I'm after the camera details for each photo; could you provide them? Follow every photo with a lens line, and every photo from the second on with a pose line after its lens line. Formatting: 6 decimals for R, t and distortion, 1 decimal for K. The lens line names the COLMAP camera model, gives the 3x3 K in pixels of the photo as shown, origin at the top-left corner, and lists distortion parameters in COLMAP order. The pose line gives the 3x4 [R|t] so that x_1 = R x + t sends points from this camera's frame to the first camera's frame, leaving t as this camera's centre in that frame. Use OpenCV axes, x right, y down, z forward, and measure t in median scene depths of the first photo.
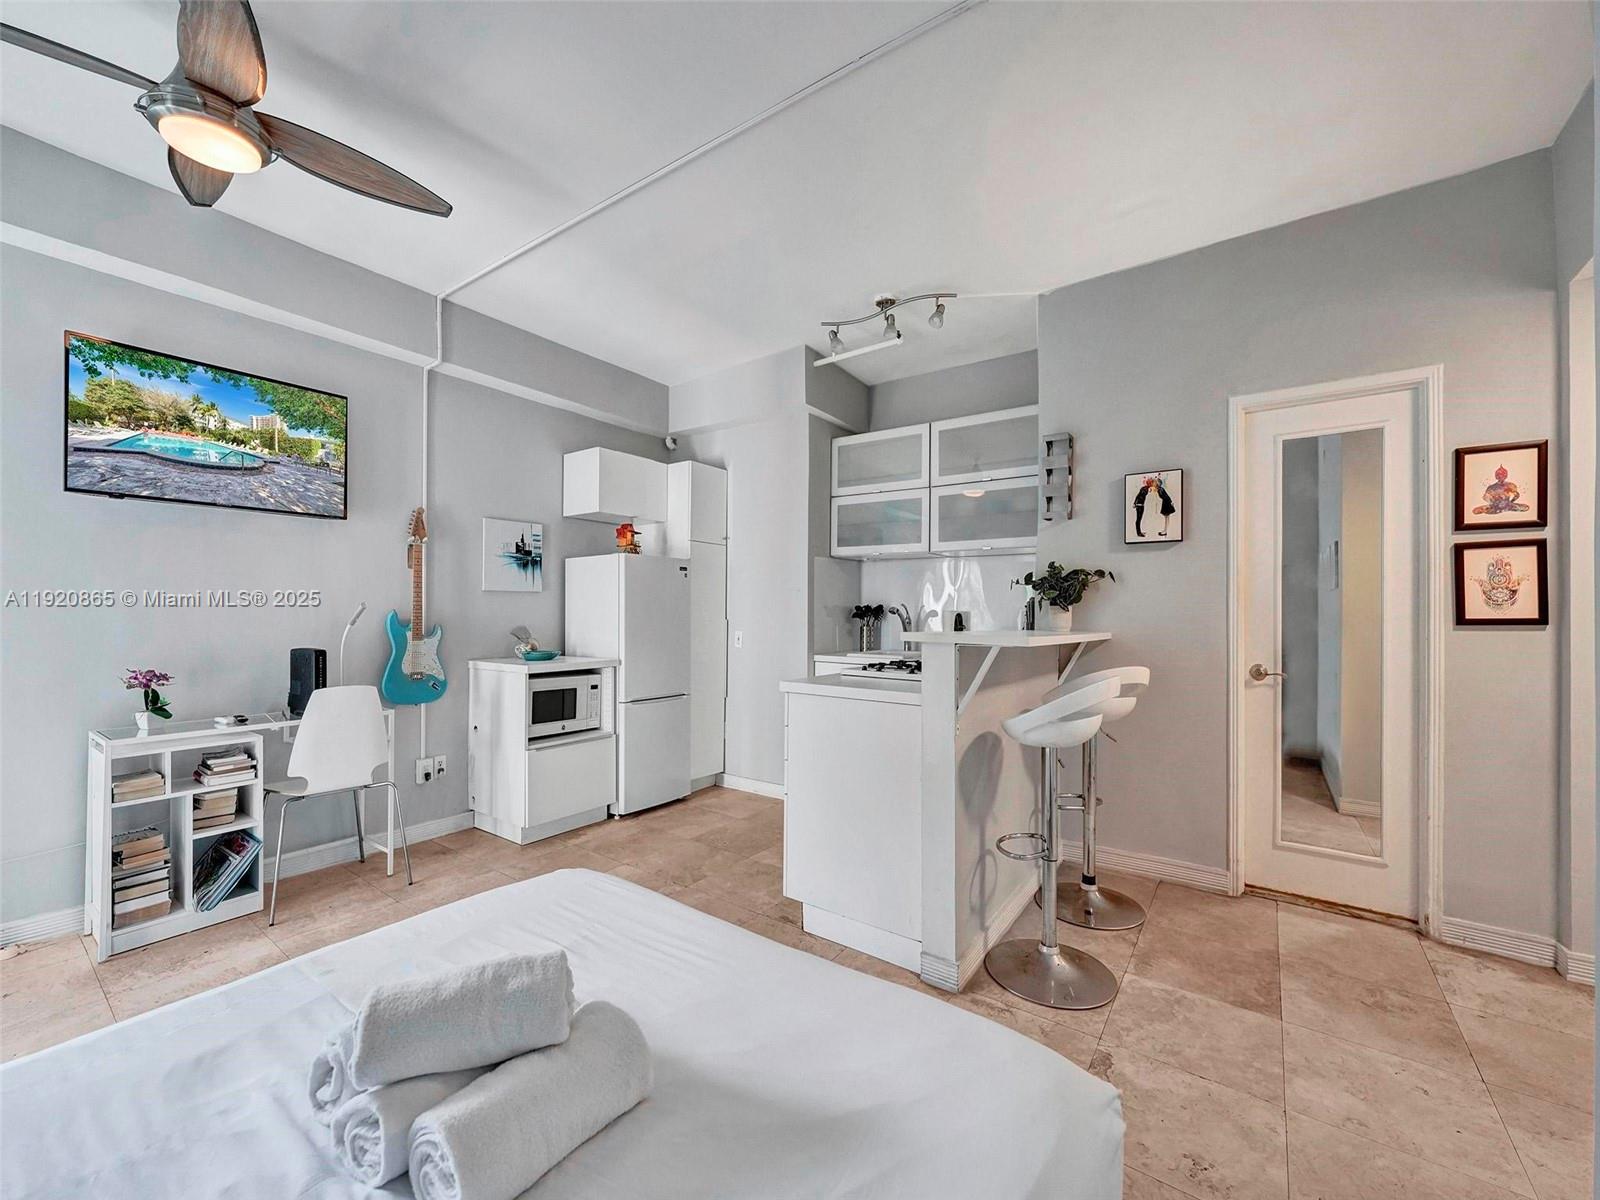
lens RADIAL K [[640.1, 0, 791.4], [0, 640.1, 606.8], [0, 0, 1]] dist [-0.001403, 0.000067]
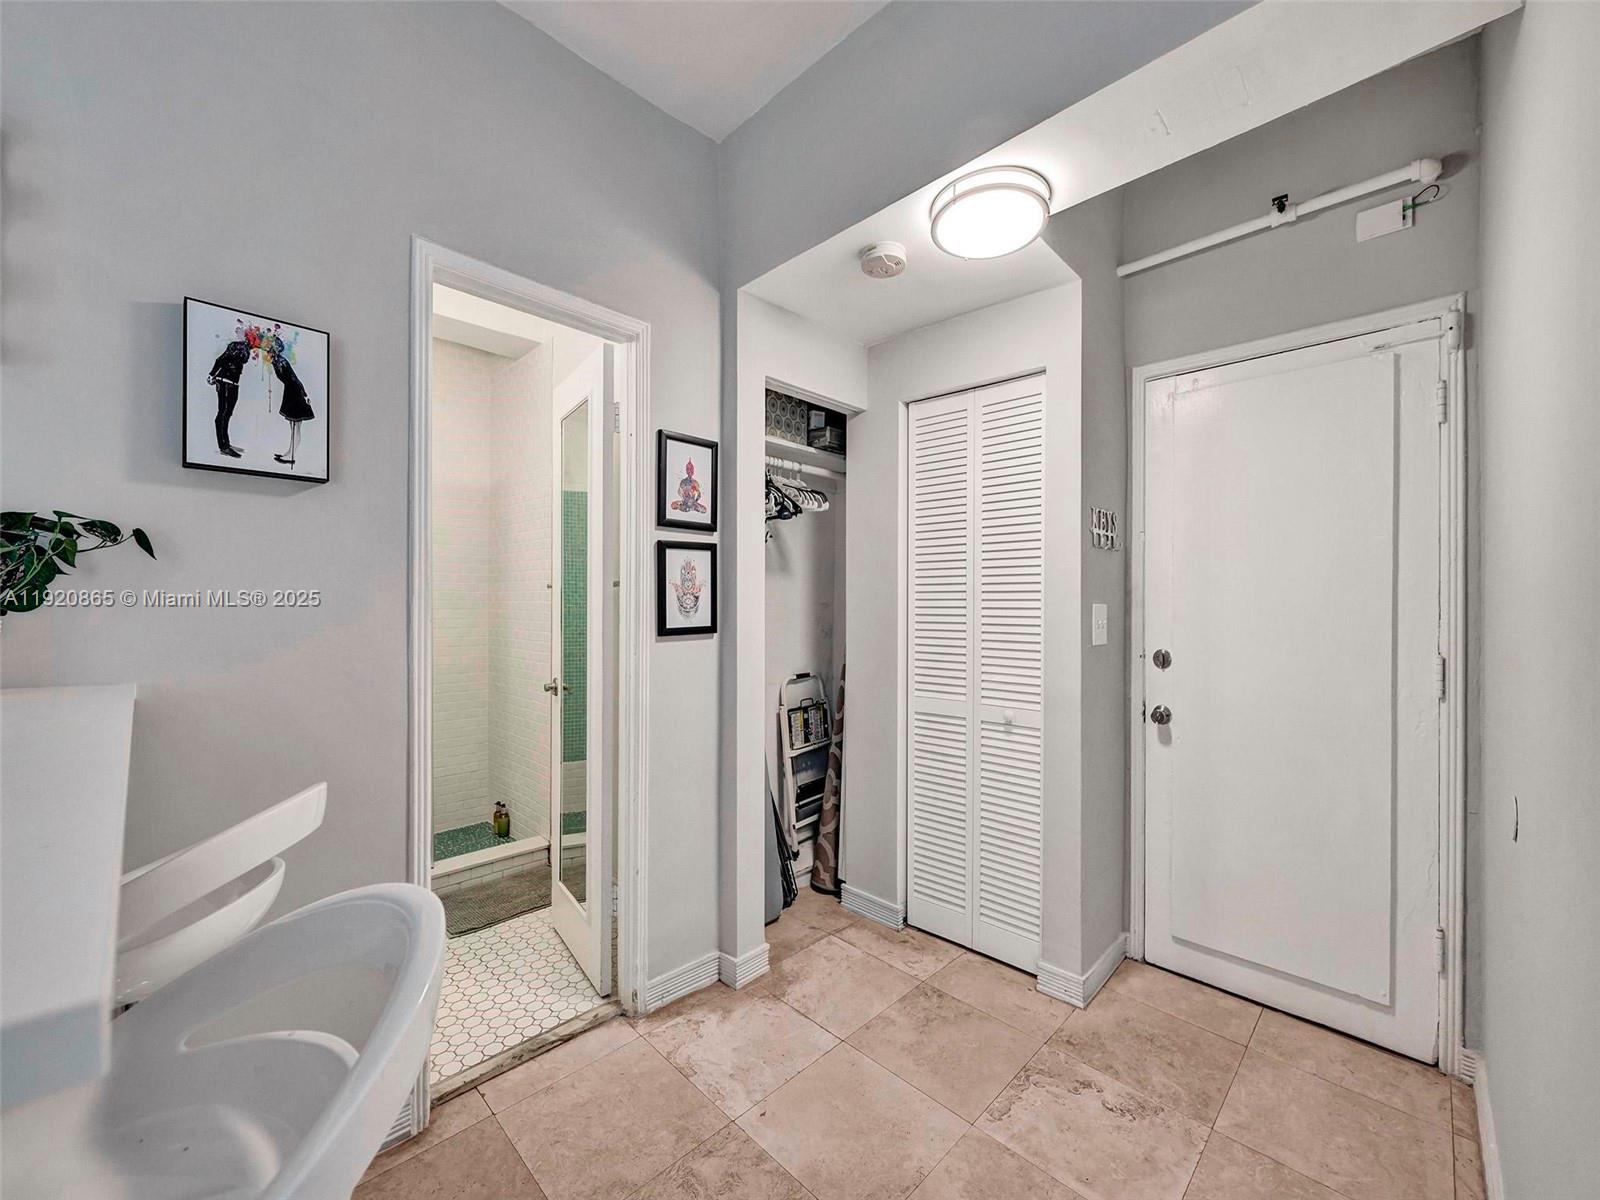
lens RADIAL K [[637.3, 0, 786.7], [0, 637.3, 606.1], [0, 0, 1]] dist [-0.000665, 0.000014]
pose [[0.156607, -0.005628, 0.987645, 0.142337], [-0.011397, 0.999907, 0.007505, -0.012408], [-0.987595, -0.012431, 0.156529, 0.442082]]
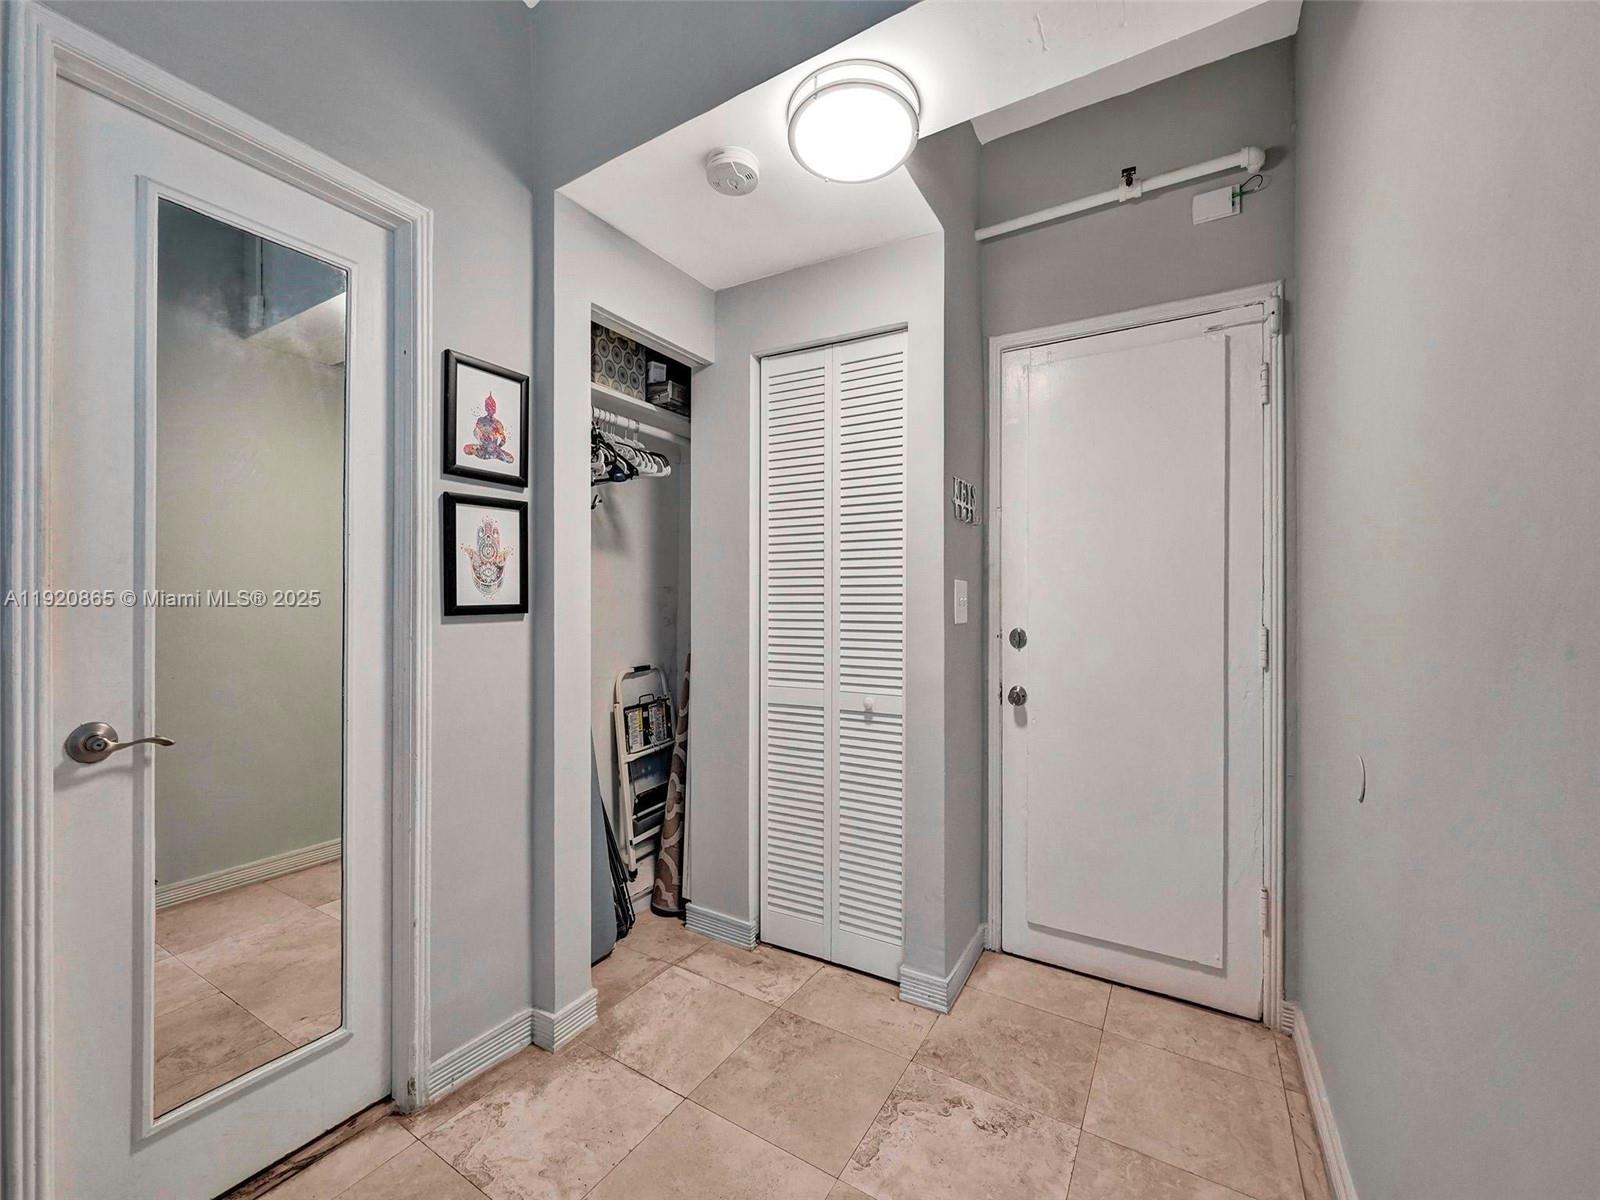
lens RADIAL K [[653.4, 0, 793.1], [0, 653.4, 604.1], [0, 0, 1]] dist [-0.002136, -0.000236]
pose [[-0.084421, -0.005855, 0.996413, 0.211710], [-0.011300, 0.999924, 0.004918, 0.005847], [-0.996366, -0.010844, -0.084480, 0.442312]]
